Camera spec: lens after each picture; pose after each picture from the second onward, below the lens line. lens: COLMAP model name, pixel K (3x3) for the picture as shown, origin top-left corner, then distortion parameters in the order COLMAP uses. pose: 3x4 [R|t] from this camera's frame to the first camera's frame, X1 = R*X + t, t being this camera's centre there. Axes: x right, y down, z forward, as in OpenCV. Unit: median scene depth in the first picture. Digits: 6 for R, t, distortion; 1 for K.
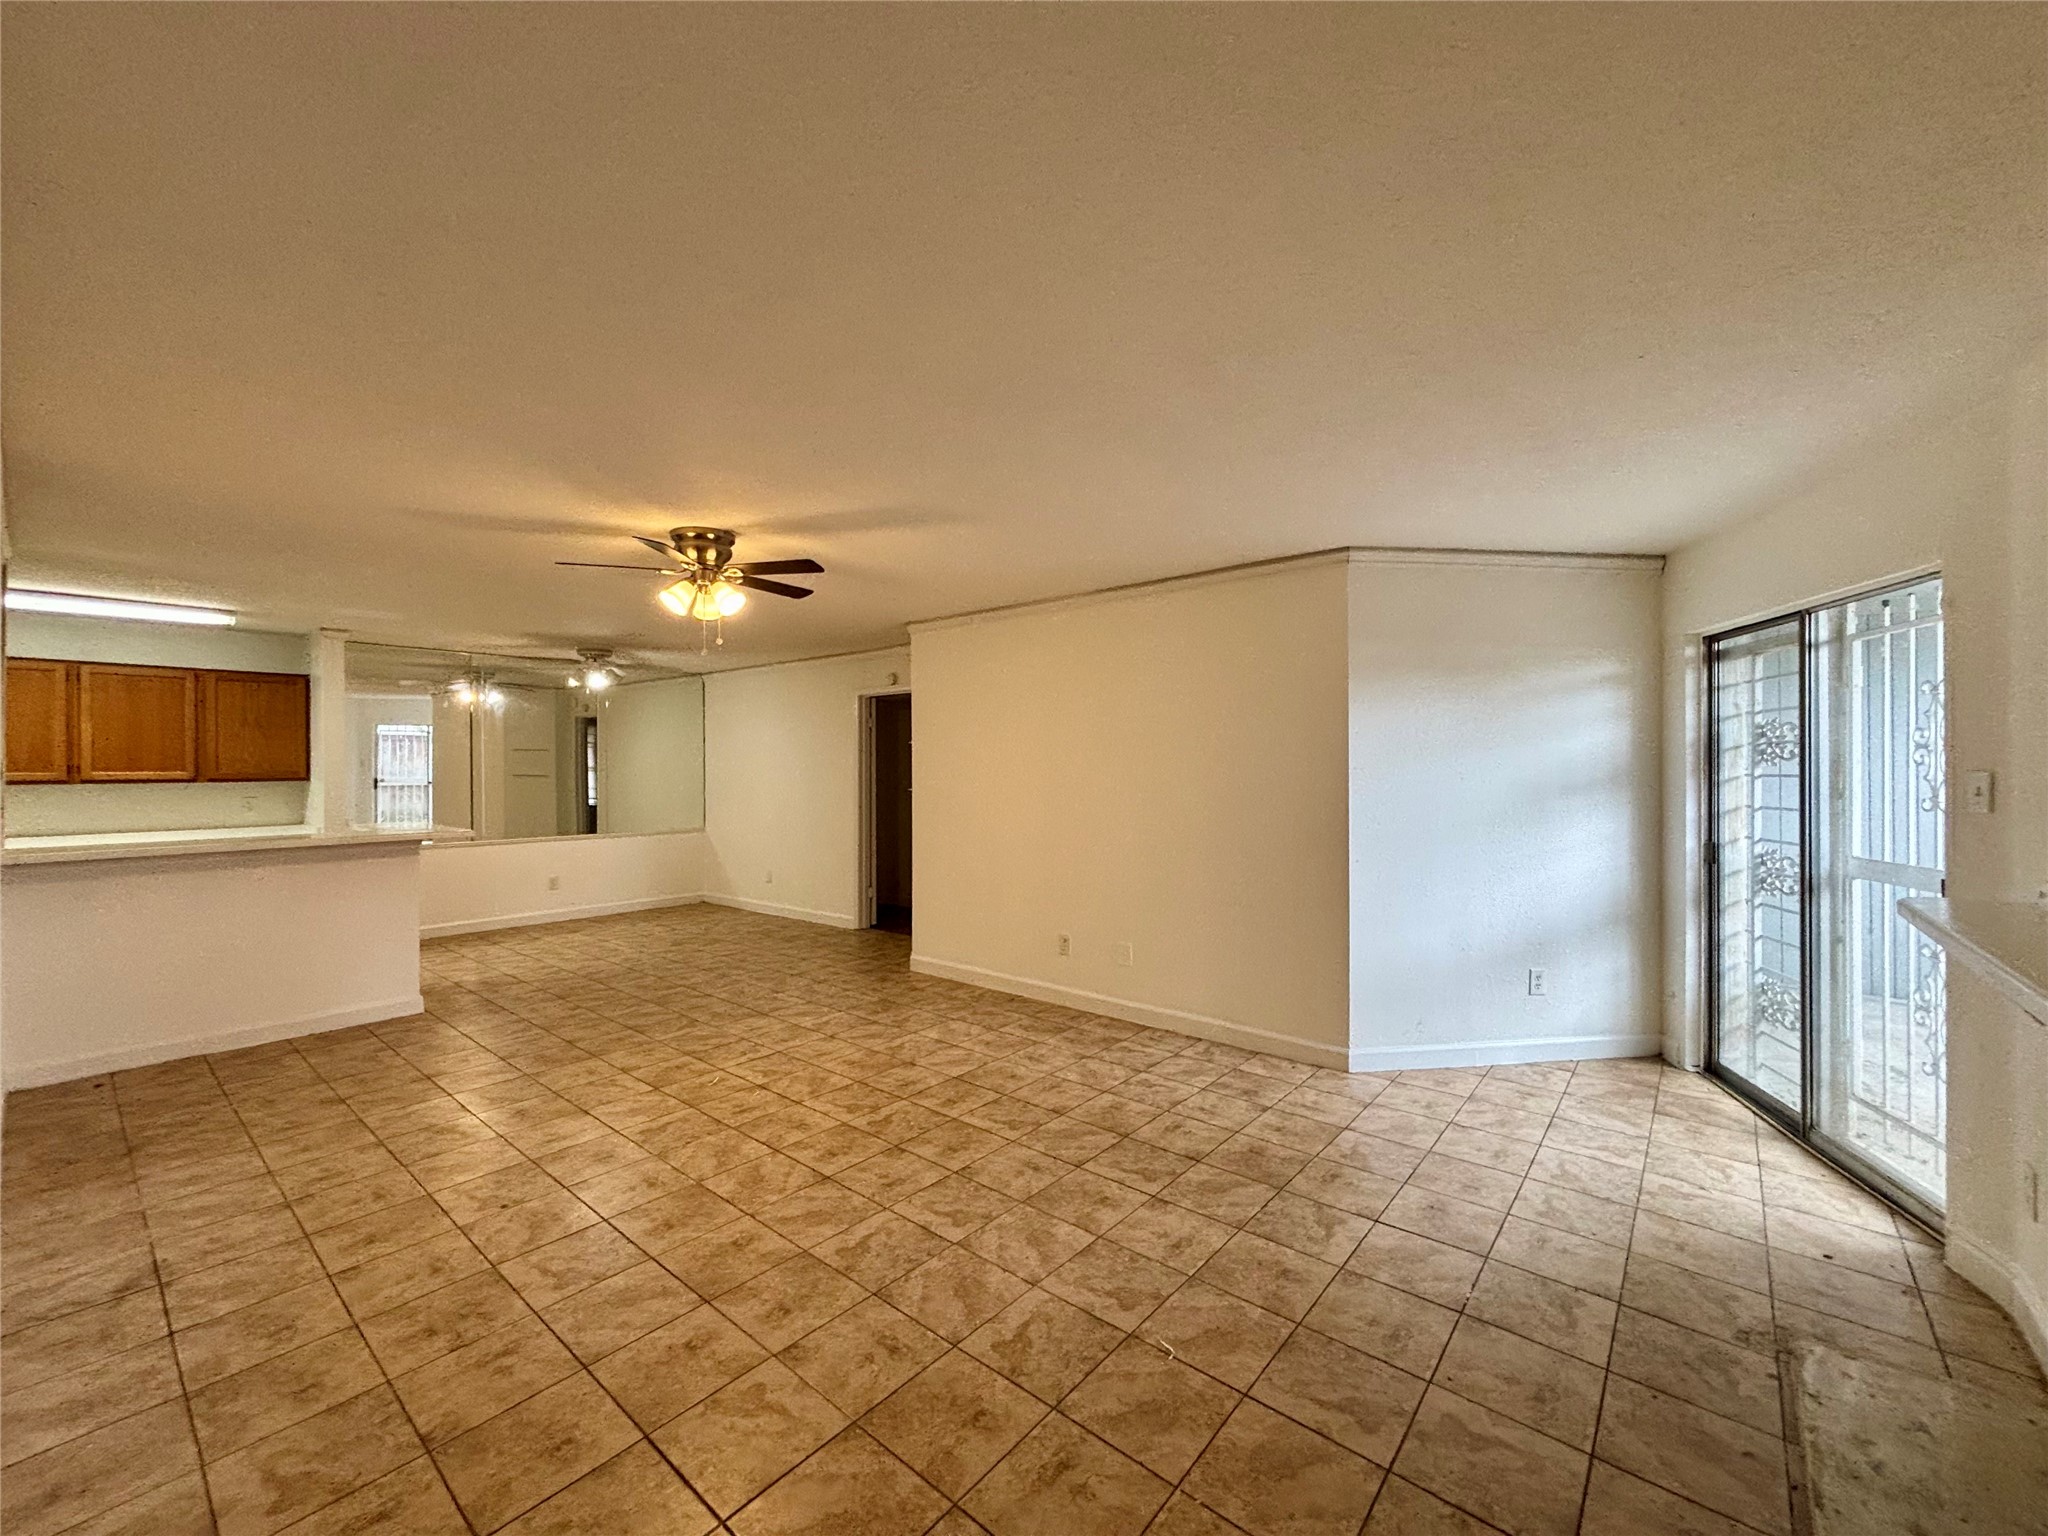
lens RADIAL K [[822.0, 0, 1022.1], [0, 822.0, 765.2], [0, 0, 1]] dist [-0.004047, 0.000993]
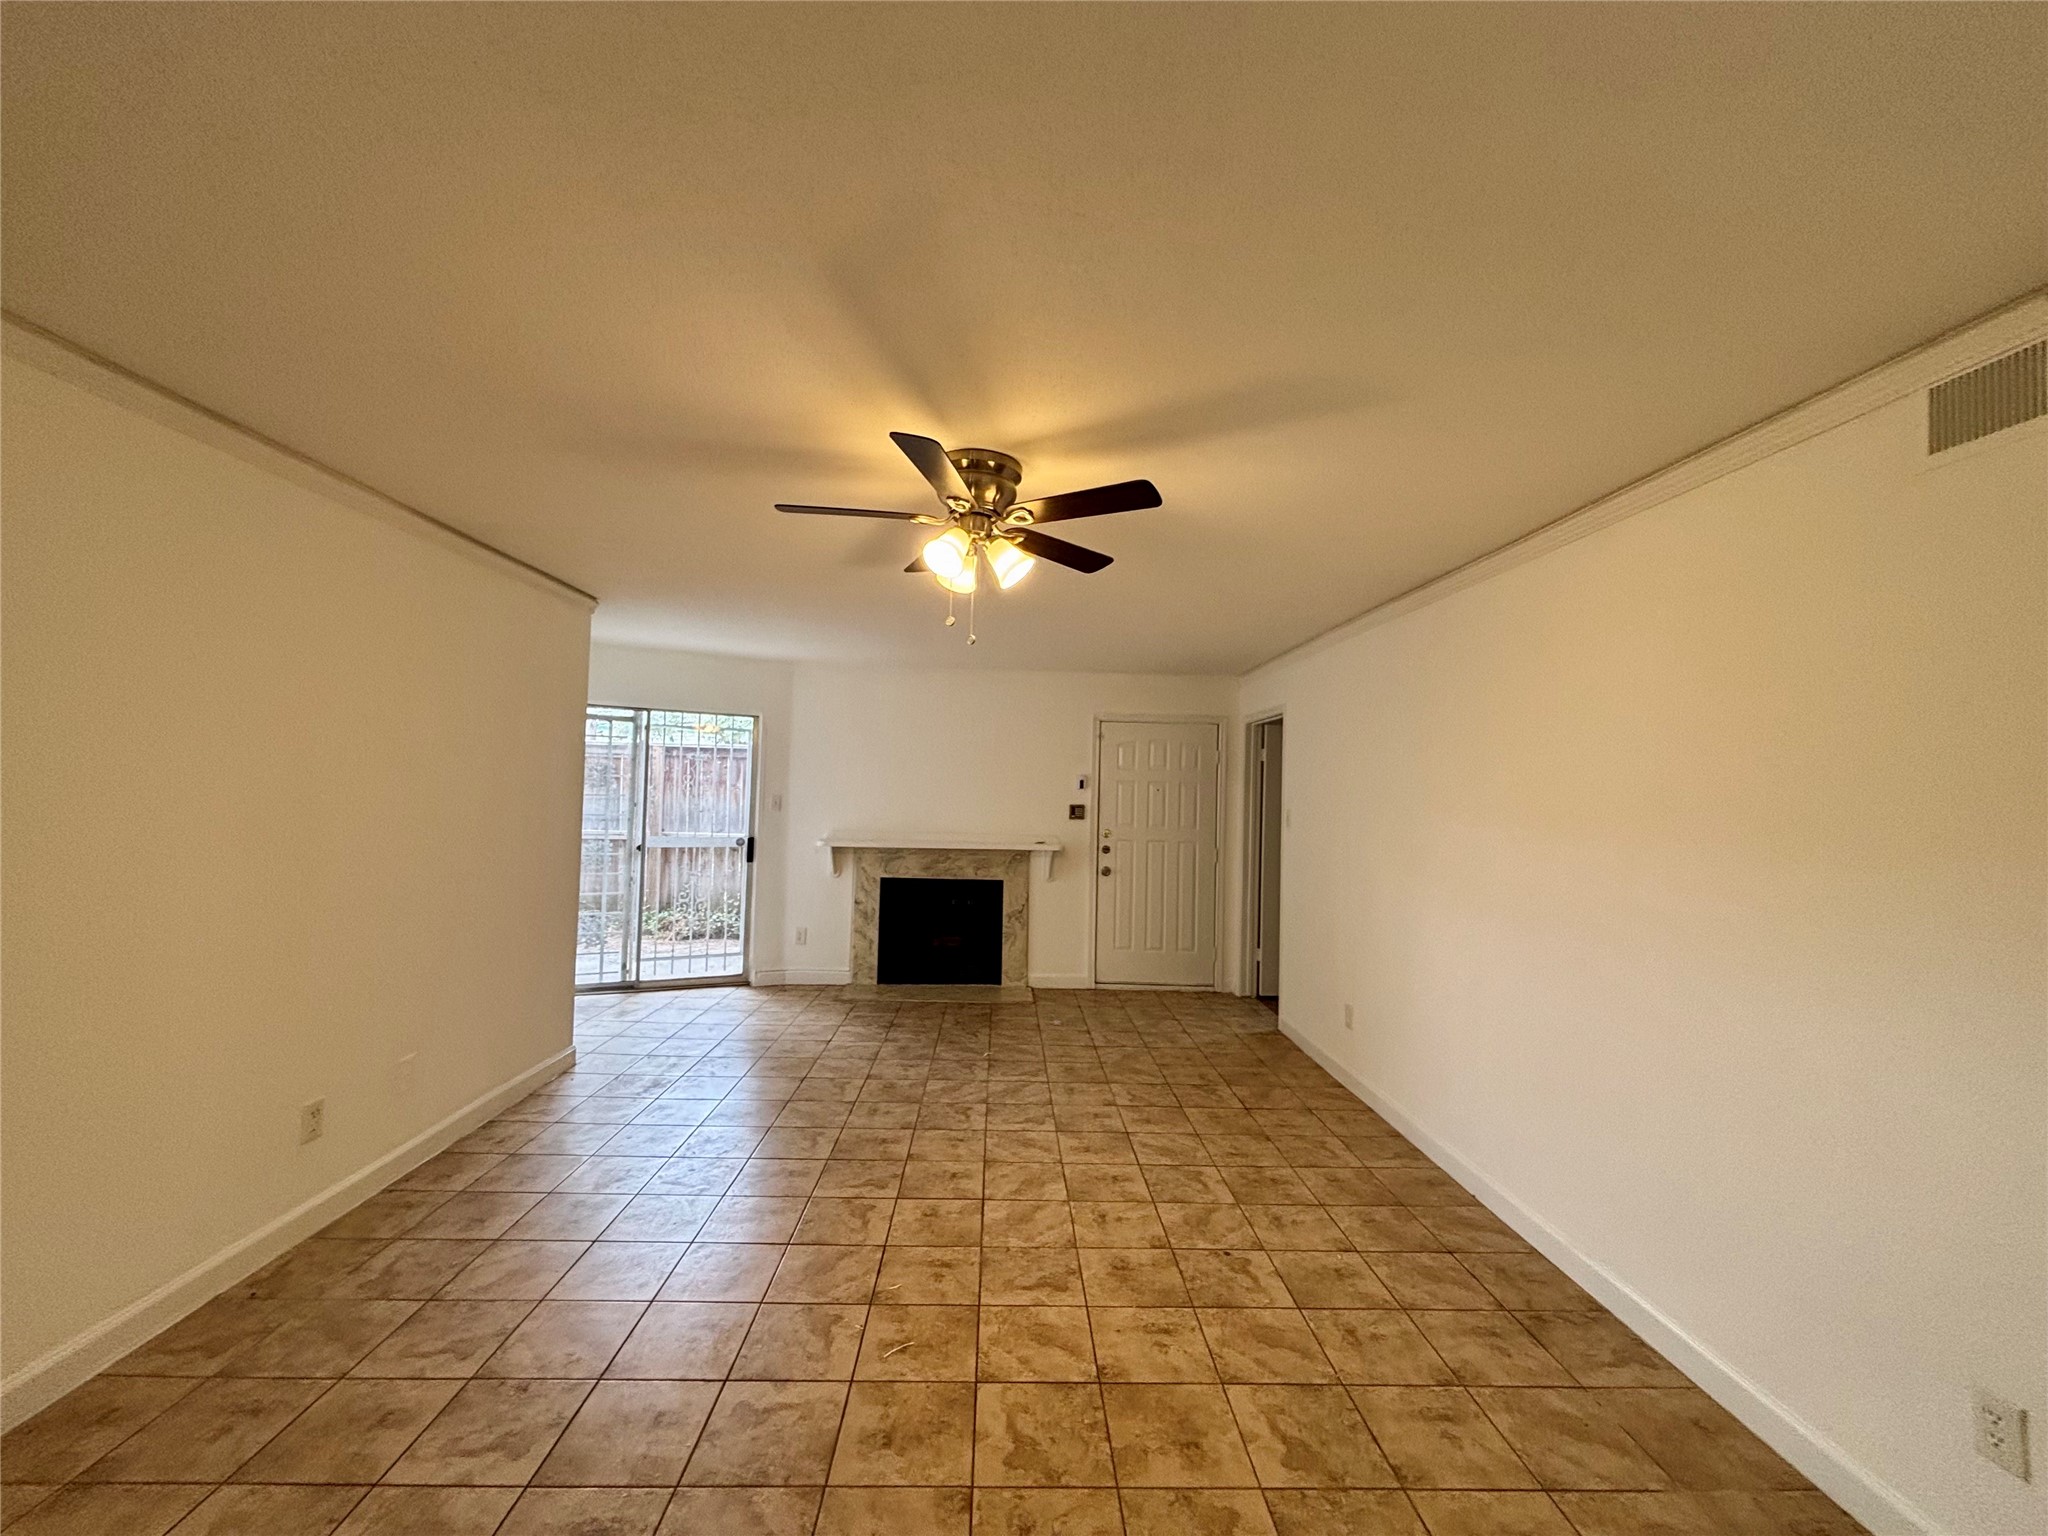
lens RADIAL K [[822.0, 0, 1020.4], [0, 822.0, 765.9], [0, 0, 1]] dist [-0.004047, 0.000993]
pose [[-0.661255, 0.009024, 0.750107, -0.965211], [-0.025658, 0.999070, -0.034638, -0.011768], [-0.749723, -0.042151, -0.660408, 1.480484]]
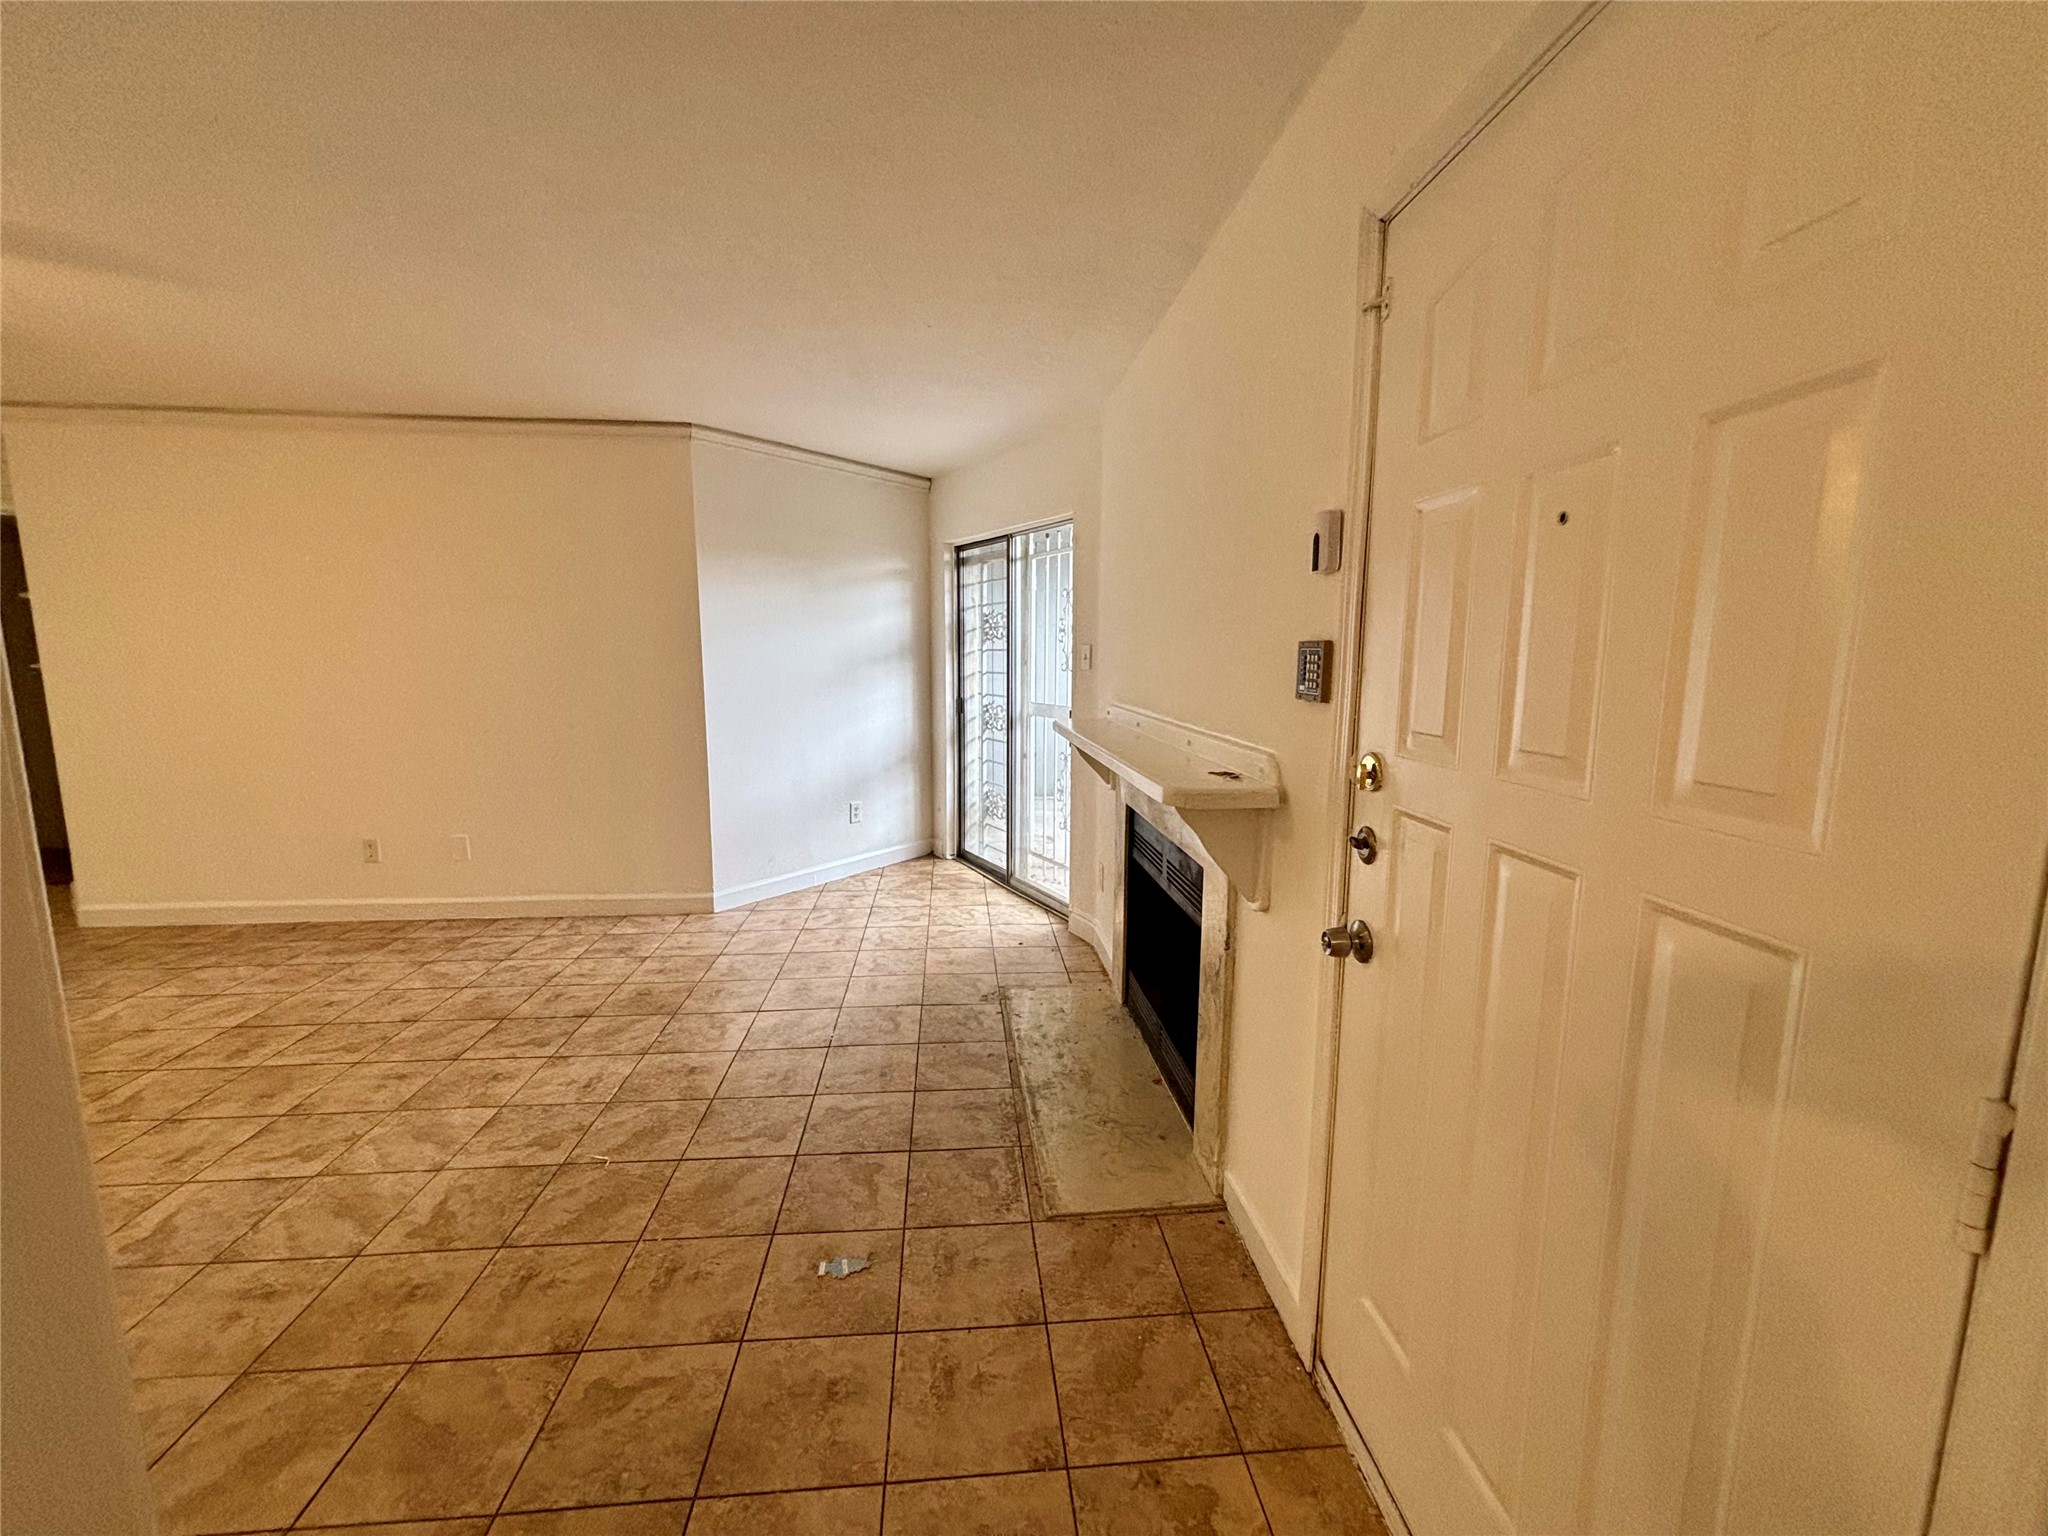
lens RADIAL K [[822.0, 0, 1022.5], [0, 822.0, 767.8], [0, 0, 1]] dist [-0.004047, 0.000993]
pose [[0.701637, -0.091826, 0.706592, -0.094420], [-0.010886, 0.990164, 0.139488, 0.016775], [-0.712451, -0.105562, 0.693736, -0.068860]]
